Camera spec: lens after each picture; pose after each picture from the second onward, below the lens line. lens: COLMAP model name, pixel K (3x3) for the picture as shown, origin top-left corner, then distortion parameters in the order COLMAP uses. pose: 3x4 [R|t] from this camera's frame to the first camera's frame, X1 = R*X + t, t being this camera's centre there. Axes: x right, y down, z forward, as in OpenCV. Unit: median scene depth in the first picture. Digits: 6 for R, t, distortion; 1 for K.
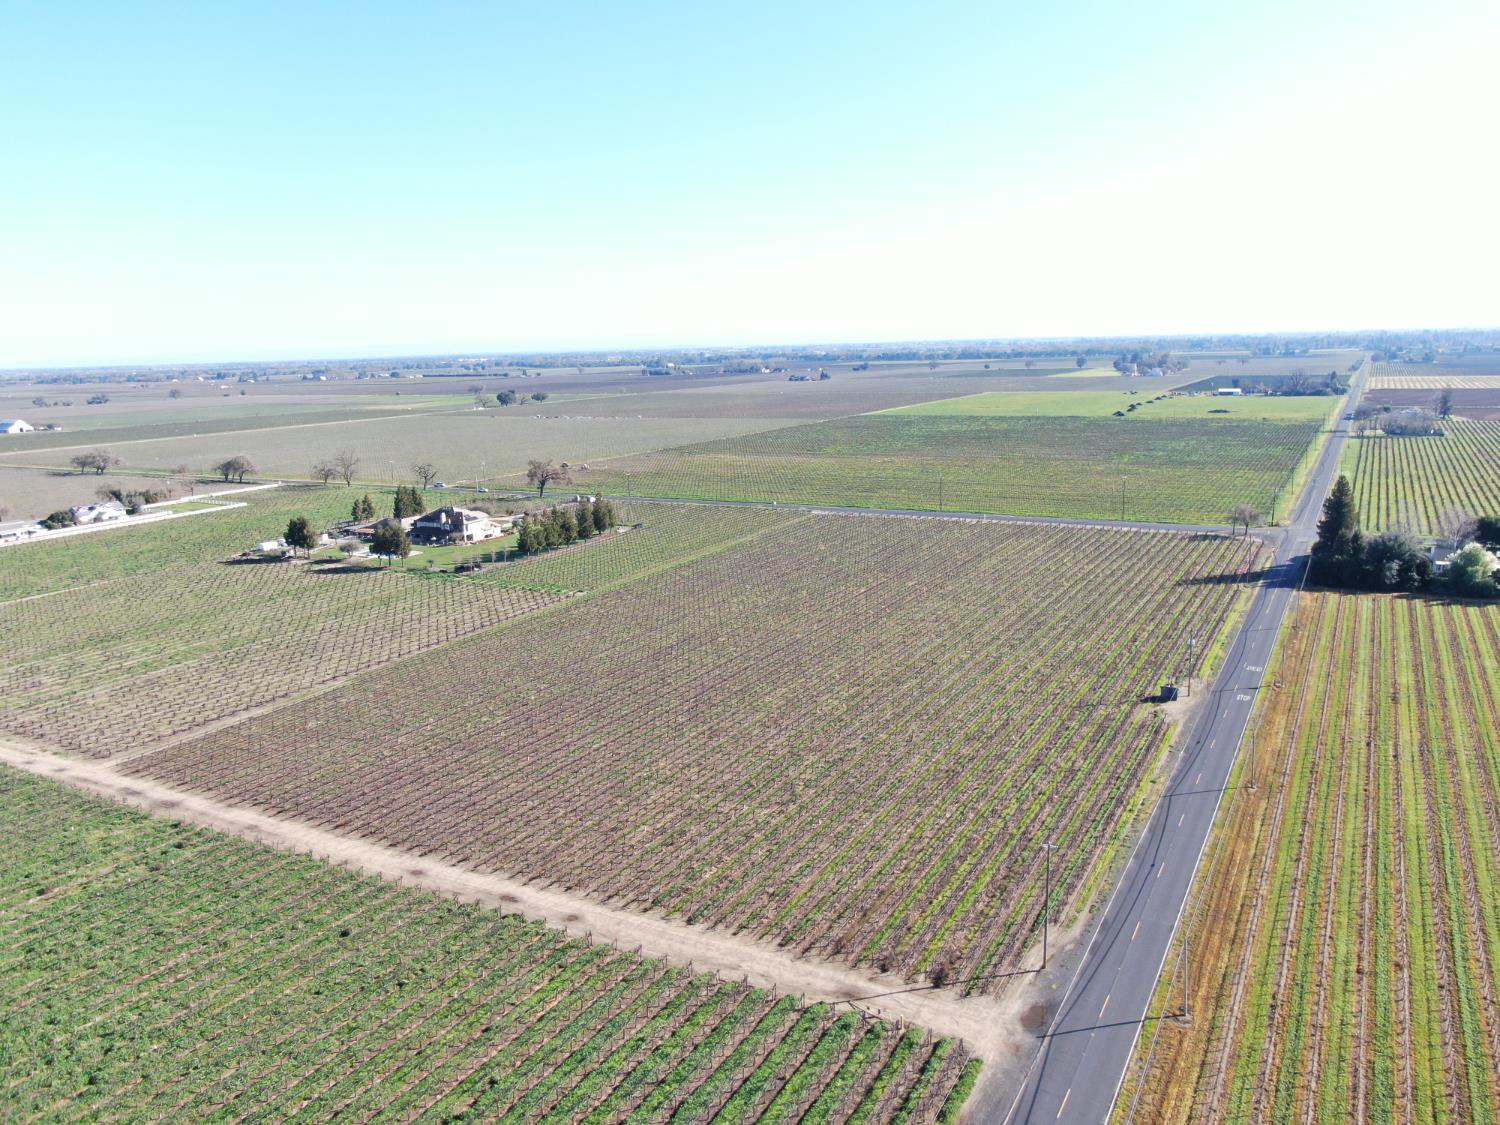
lens RADIAL K [[1074.9, 0, 743.1], [0, 1074.9, 561.2], [0, 0, 1]] dist [-0.019018, 0.002029]
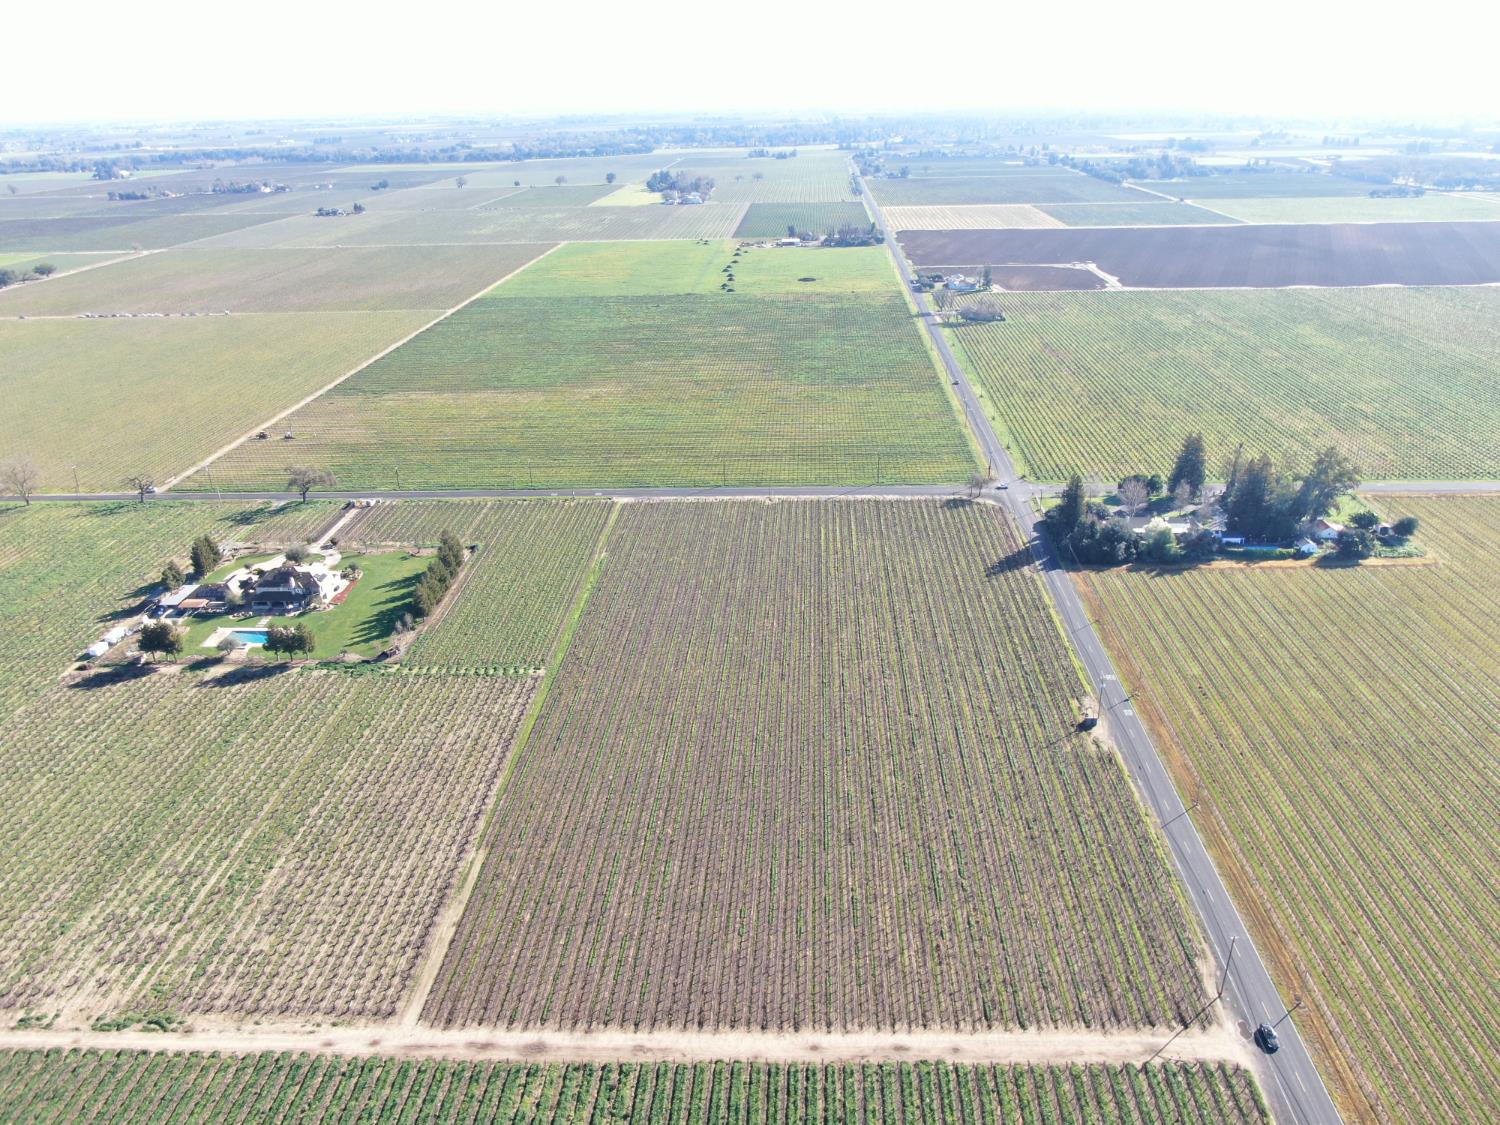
lens RADIAL K [[1074.9, 0, 743.1], [0, 1074.9, 561.2], [0, 0, 1]] dist [-0.019018, 0.002029]
pose [[0.893185, -0.170507, 0.416111, -0.636593], [0.085457, 0.972825, 0.215193, -0.470171], [-0.441496, -0.156647, 0.883484, -0.069034]]
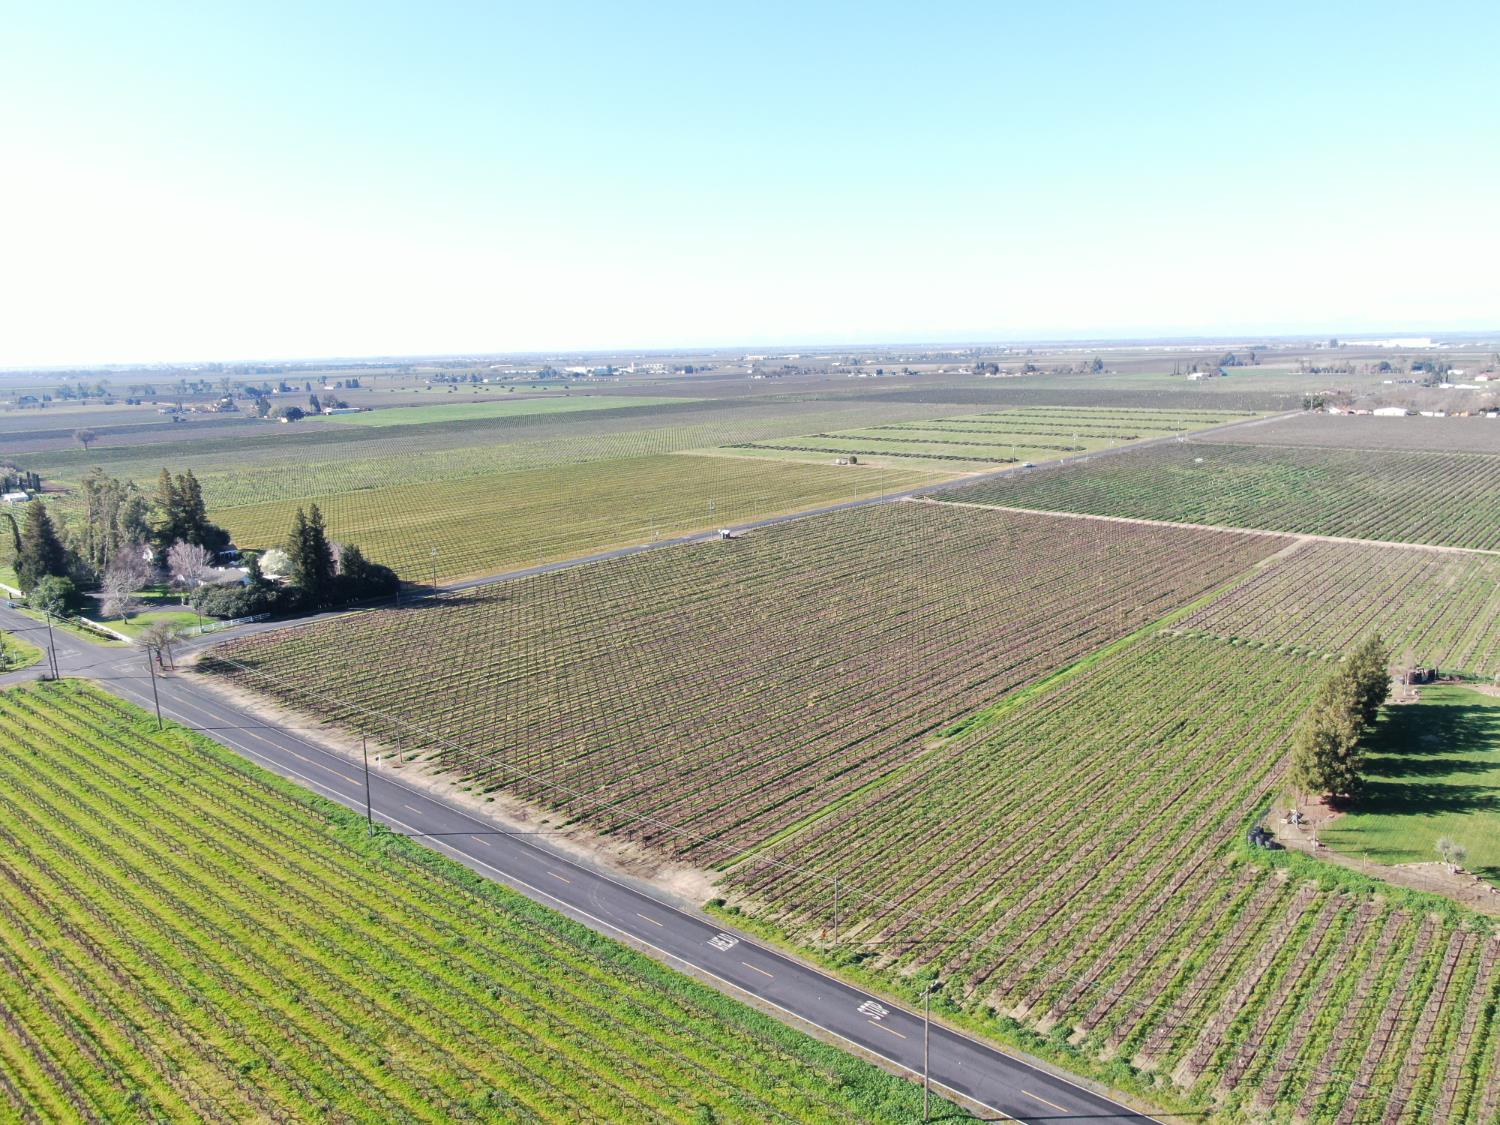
lens RADIAL K [[1074.9, 0, 743.1], [0, 1074.9, 561.2], [0, 0, 1]] dist [-0.019018, 0.002029]
pose [[-0.978412, 0.011325, 0.206356, -0.012621], [0.089860, 0.922483, 0.375433, -0.548107], [-0.186108, 0.385871, -0.903586, 2.781868]]
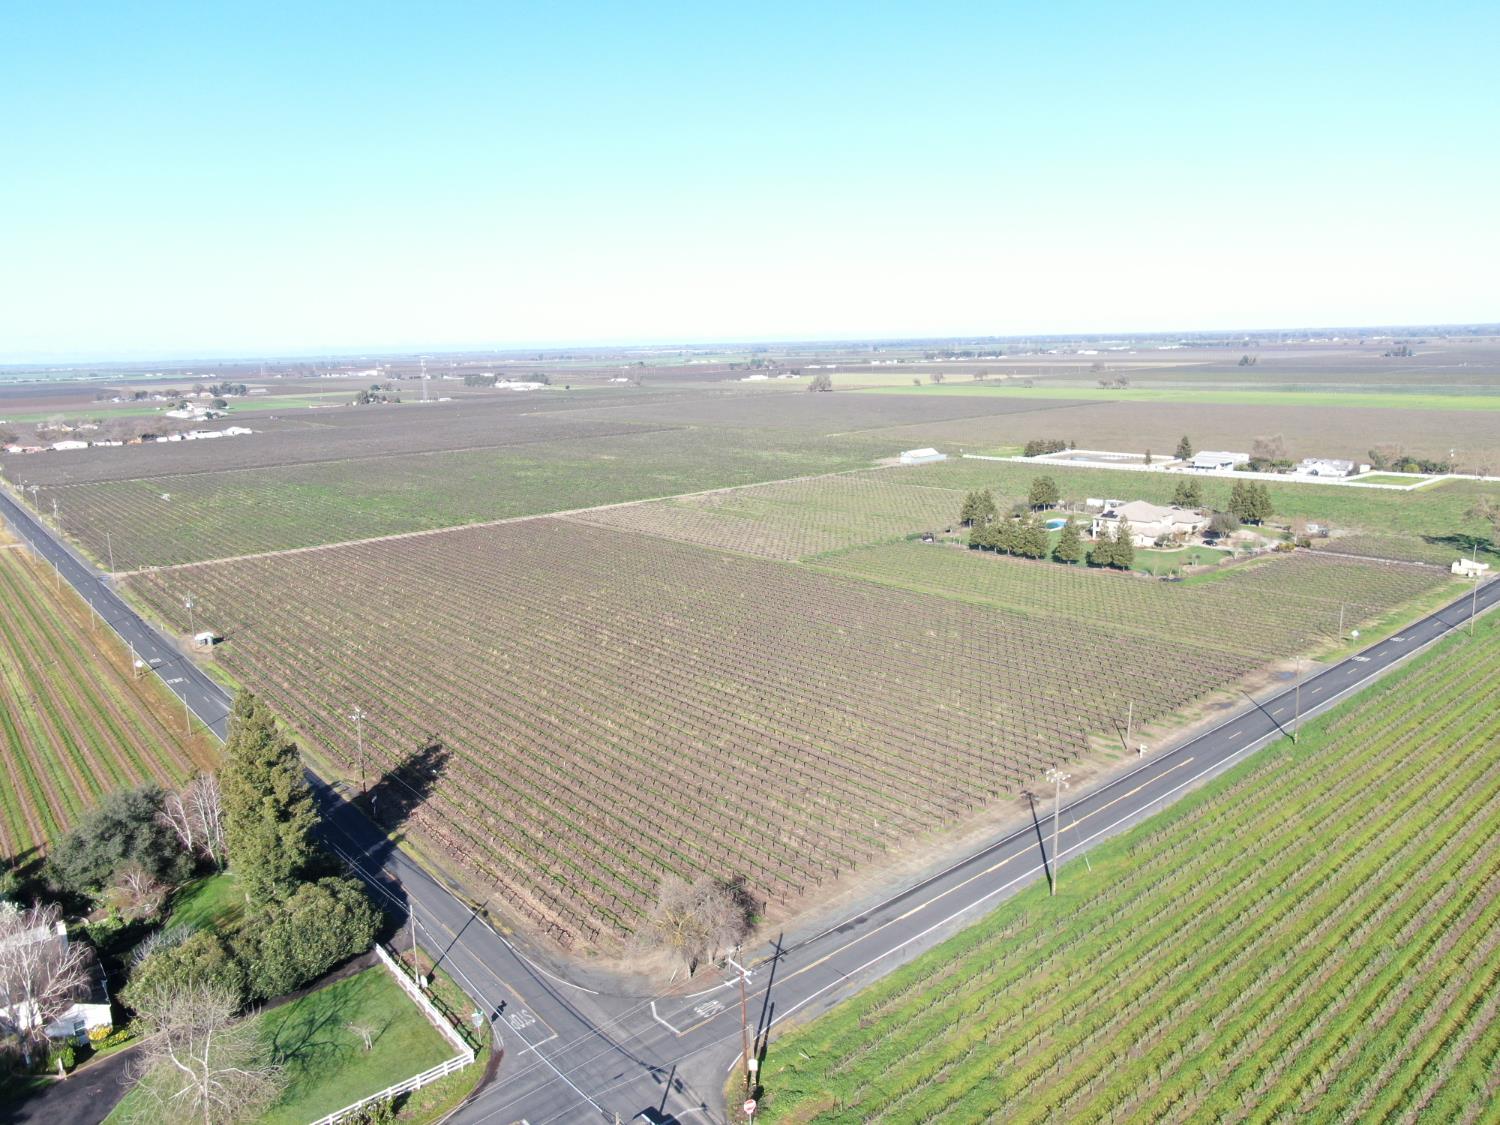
lens RADIAL K [[1069.6, 0, 750.0], [0, 1069.6, 562.5], [0, 0, 1]] dist [-0.020682, -0.000591]
pose [[-0.344042, 0.227473, -0.910984, 1.346777], [-0.147287, 0.945126, 0.291623, -0.438650], [0.927331, 0.234506, -0.291659, 2.012342]]
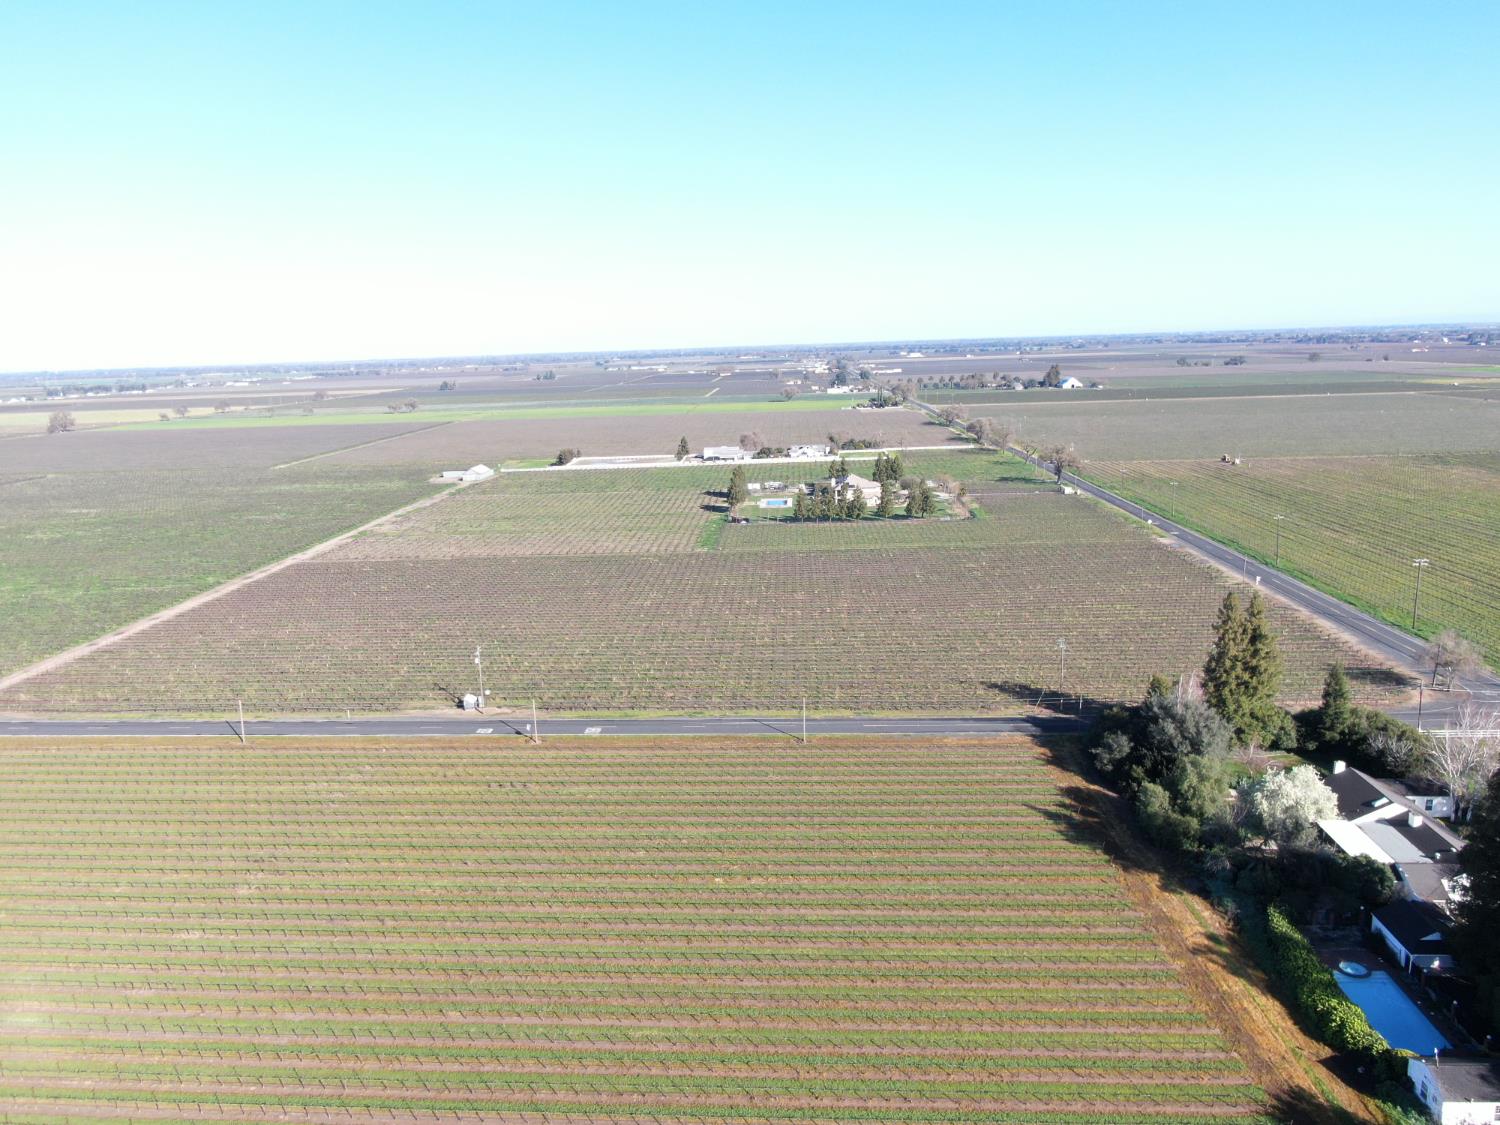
lens RADIAL K [[1044.4, 0, 728.9], [0, 1044.4, 561.8], [0, 0, 1]] dist [-0.006090, 0.002231]
pose [[0.440668, 0.195617, -0.876097, 1.432490], [-0.156304, 0.977779, 0.139702, -0.203323], [0.883958, 0.075375, 0.461451, 0.767803]]
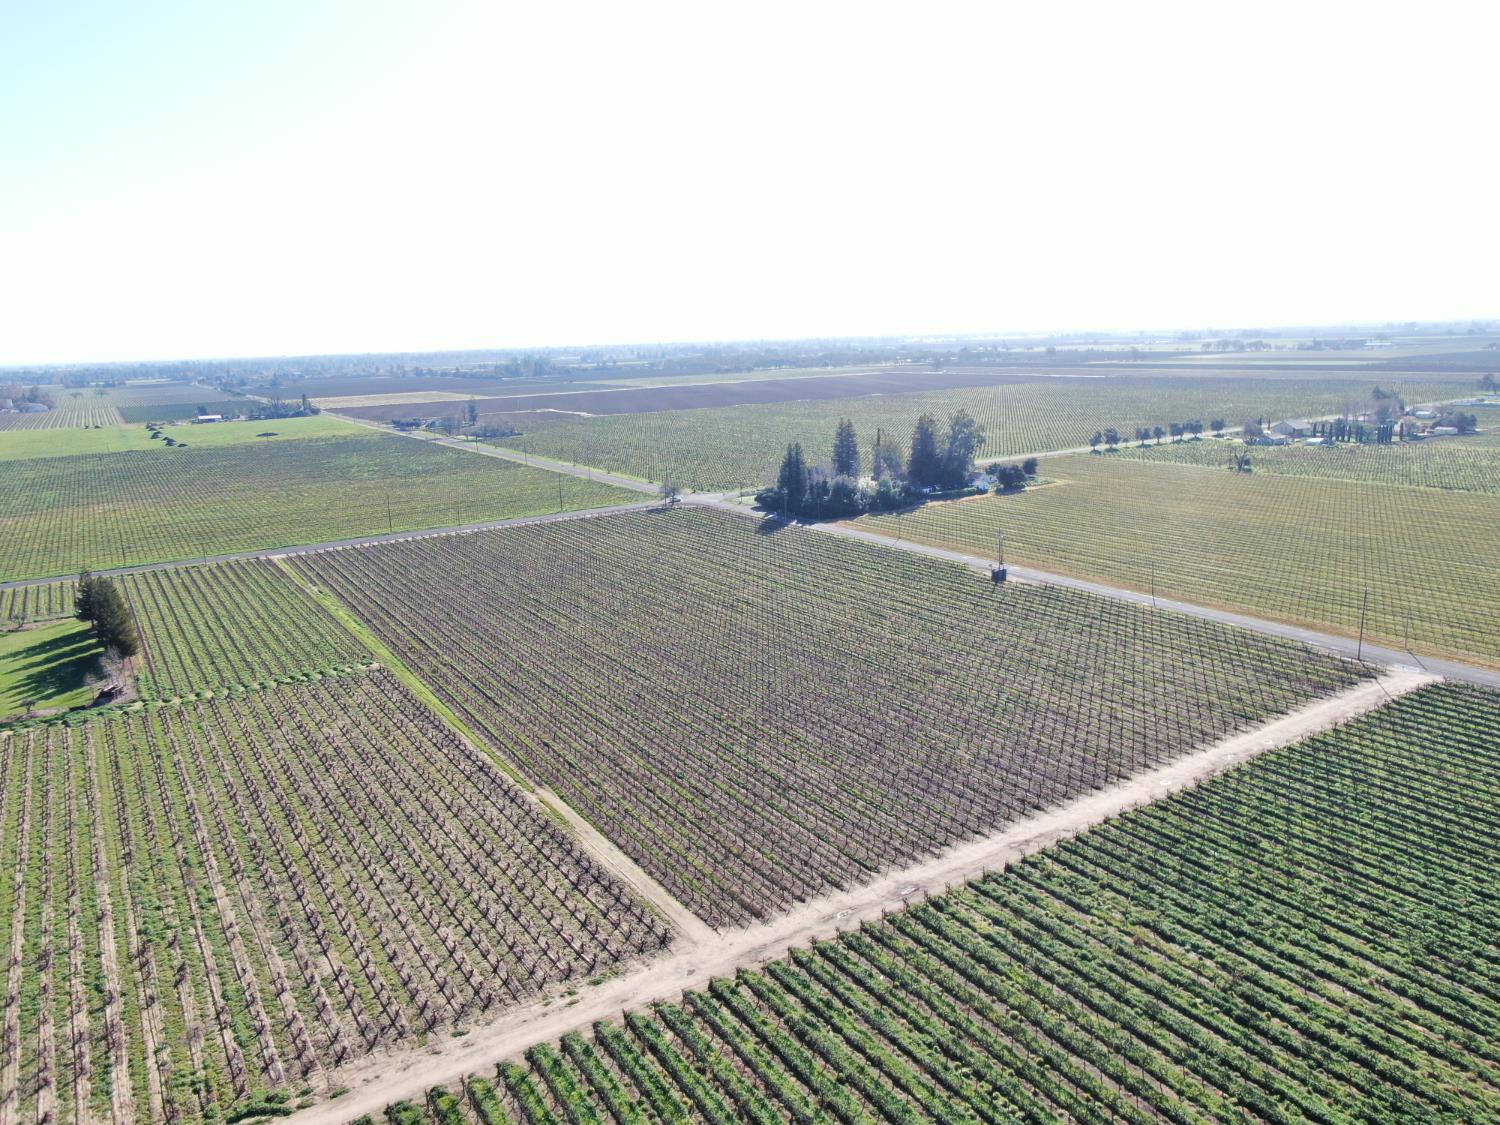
lens RADIAL K [[1069.6, 0, 750.0], [0, 1069.6, 562.5], [0, 0, 1]] dist [-0.020682, -0.000591]
pose [[0.473014, -0.168428, 0.864806, -1.077319], [0.192913, 0.977539, 0.084869, -0.089475], [-0.859676, 0.126688, 0.494881, 0.582215]]
